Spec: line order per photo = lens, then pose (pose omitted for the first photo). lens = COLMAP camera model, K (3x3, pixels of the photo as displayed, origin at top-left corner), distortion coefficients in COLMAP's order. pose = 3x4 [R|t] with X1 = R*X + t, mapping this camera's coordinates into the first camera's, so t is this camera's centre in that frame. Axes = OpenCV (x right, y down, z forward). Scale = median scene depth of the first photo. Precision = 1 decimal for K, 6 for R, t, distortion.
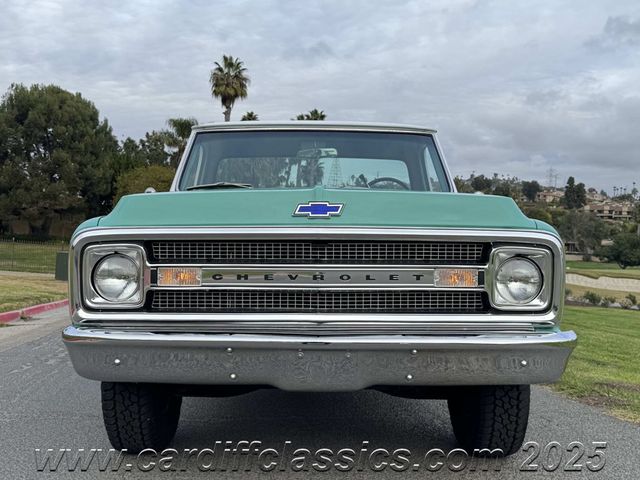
lens RADIAL K [[741.3, 0, 321.6], [0, 741.3, 242.0], [0, 0, 1]] dist [0.211988, -0.452490]
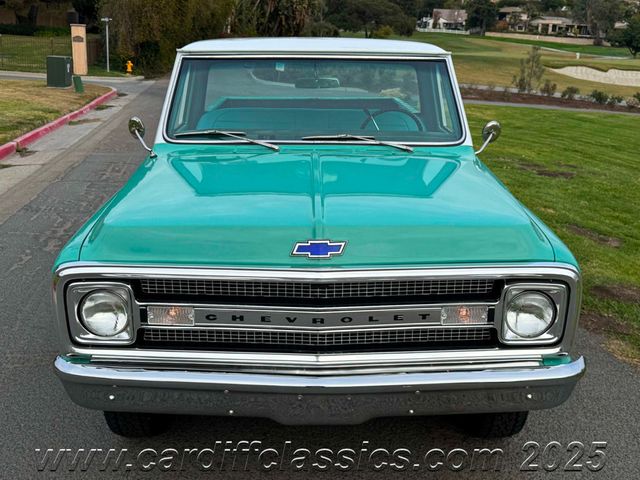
lens RADIAL K [[741.3, 0, 321.6], [0, 741.3, 242.0], [0, 0, 1]] dist [0.211988, -0.452490]
pose [[0.999998, 0.002015, -0.000650, 0.000279], [-0.001758, 0.961480, 0.274869, -0.297547], [0.001179, -0.274867, 0.961482, 0.116338]]
